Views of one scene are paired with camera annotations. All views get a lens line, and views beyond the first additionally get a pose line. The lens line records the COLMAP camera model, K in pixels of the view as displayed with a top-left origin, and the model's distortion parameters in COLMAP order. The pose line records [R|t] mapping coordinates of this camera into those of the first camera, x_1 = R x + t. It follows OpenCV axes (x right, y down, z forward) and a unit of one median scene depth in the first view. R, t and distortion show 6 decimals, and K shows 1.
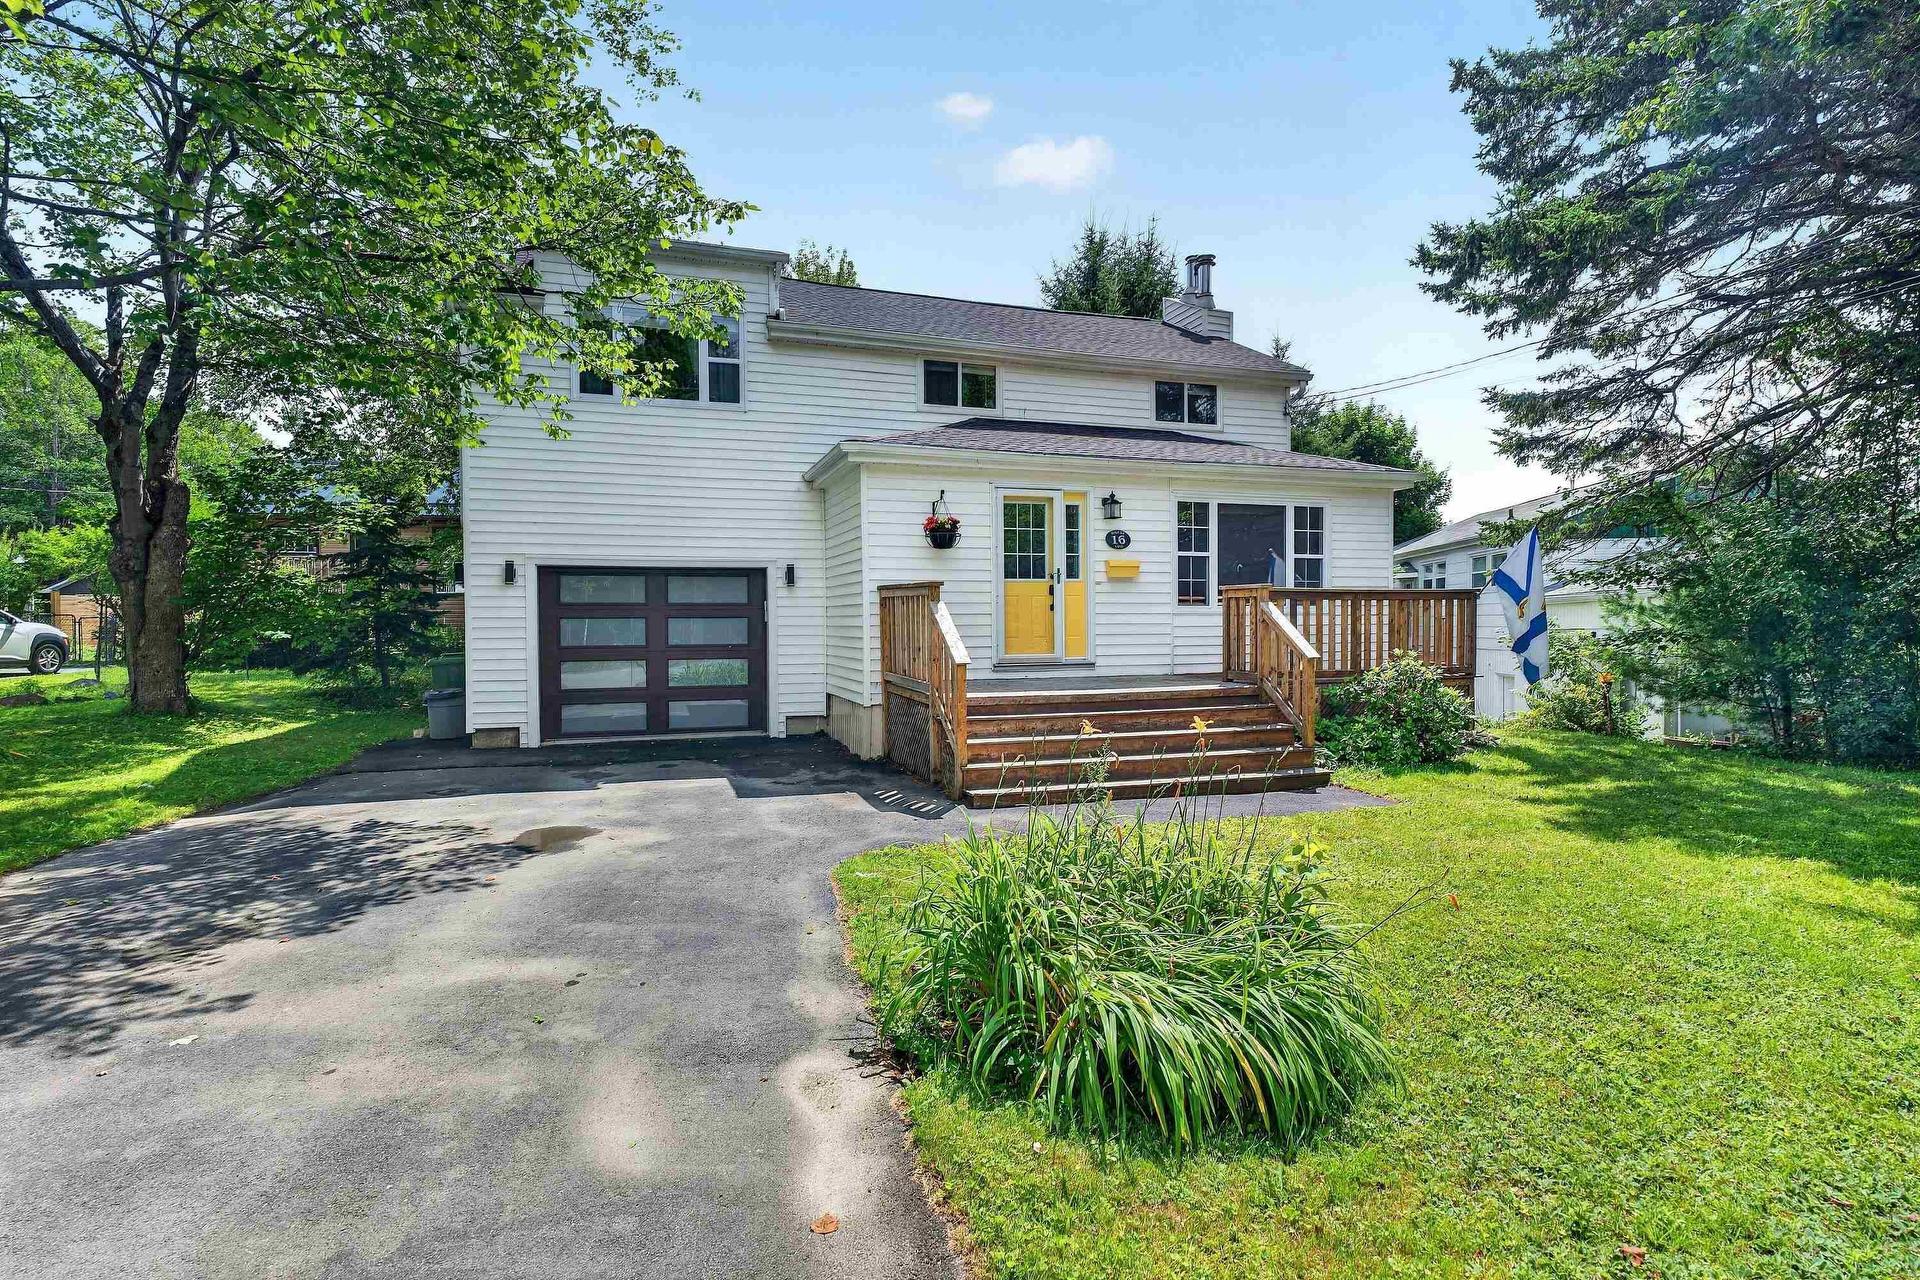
lens RADIAL K [[836.7, 0, 955.5], [0, 836.7, 633.7], [0, 0, 1]] dist [-0.000305, -0.000033]
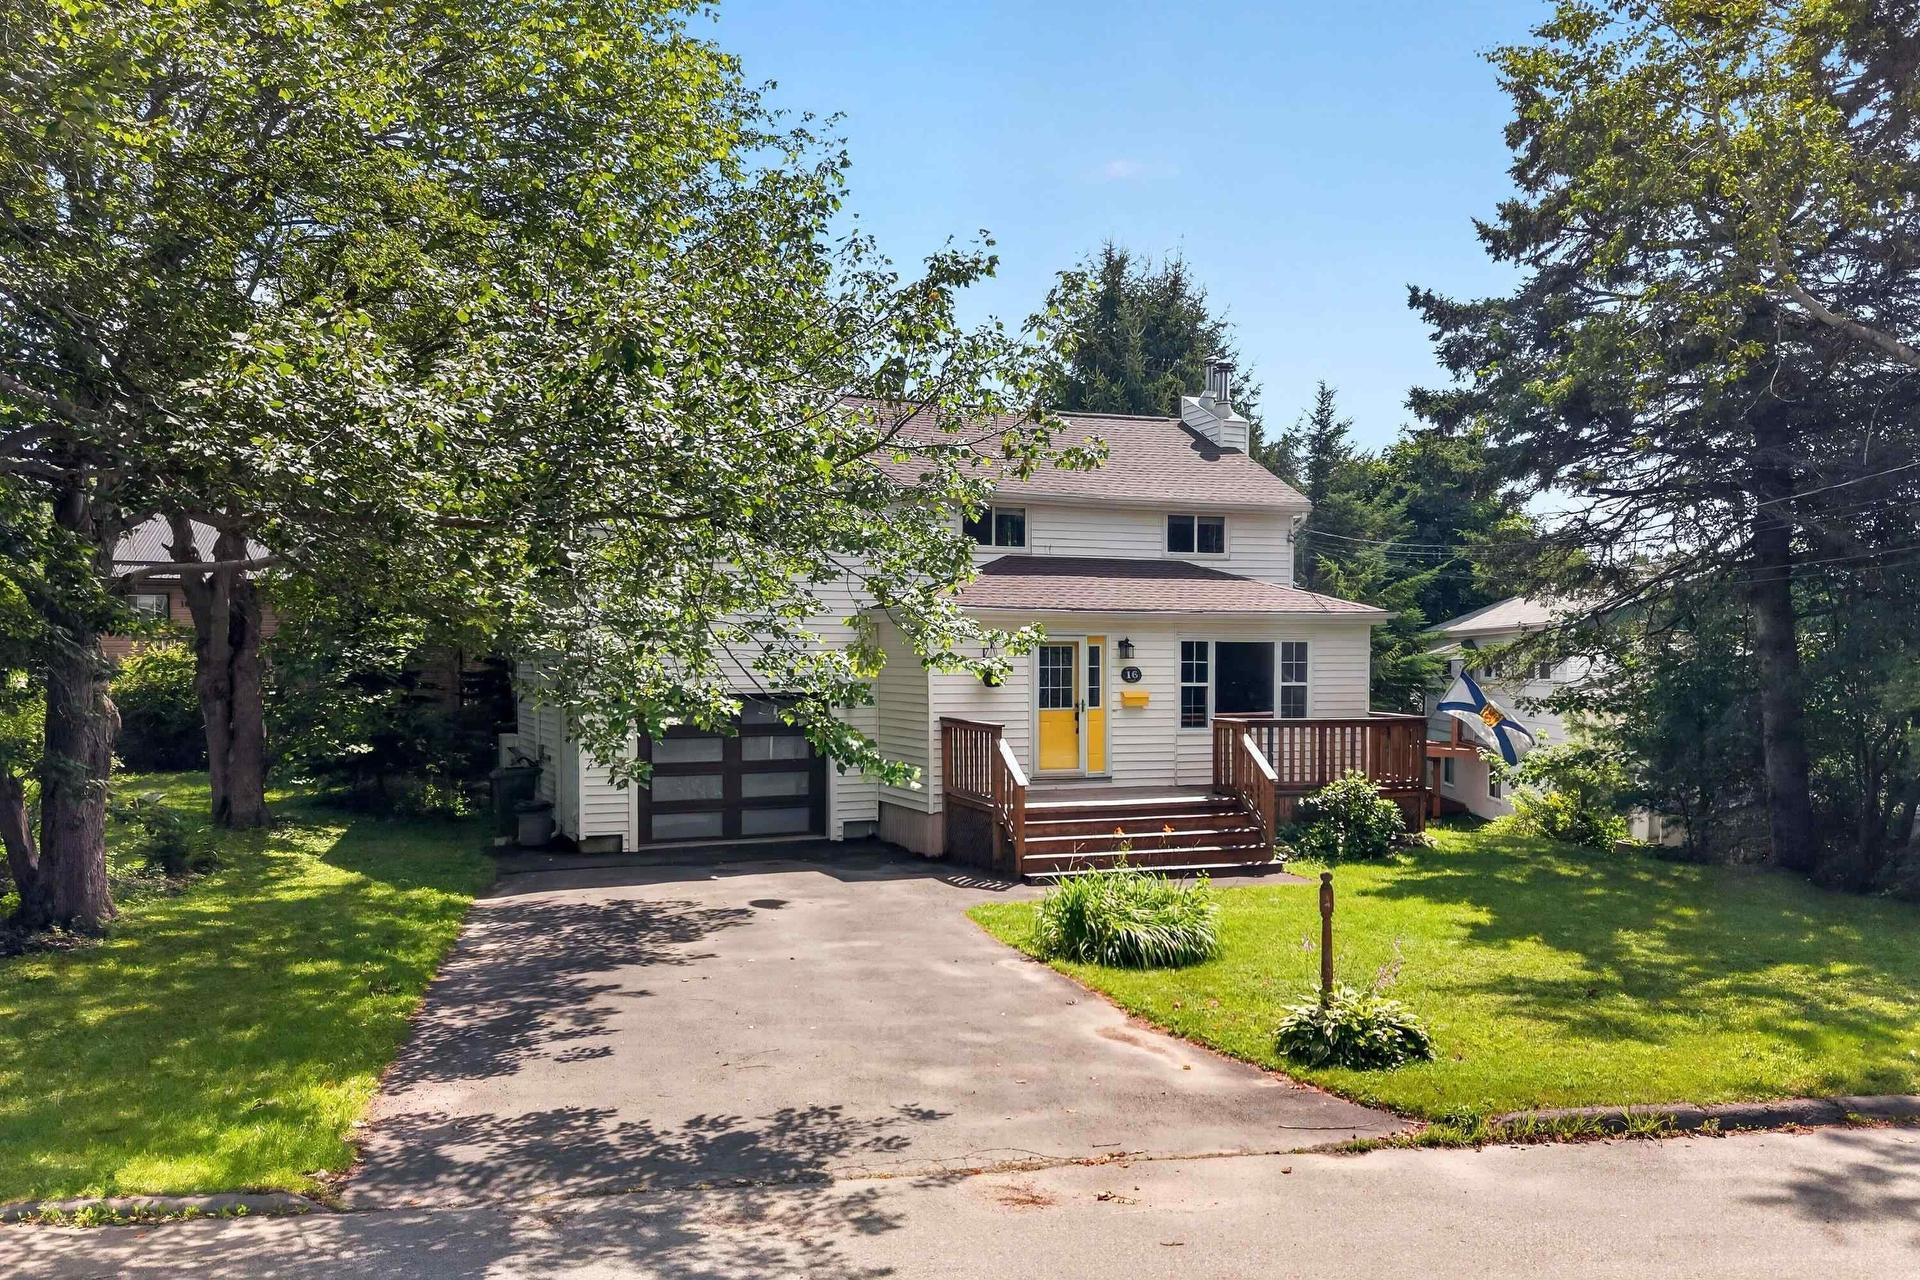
lens RADIAL K [[1885.6, 0, 960.0], [0, 1885.6, 640.0], [0, 0, 1]] dist [0.300825, 0.001134]
pose [[0.995971, 0.003791, 0.089594, -0.299316], [-0.004575, 0.999953, 0.008548, -0.185499], [-0.089557, -0.008924, 0.995942, -1.707736]]
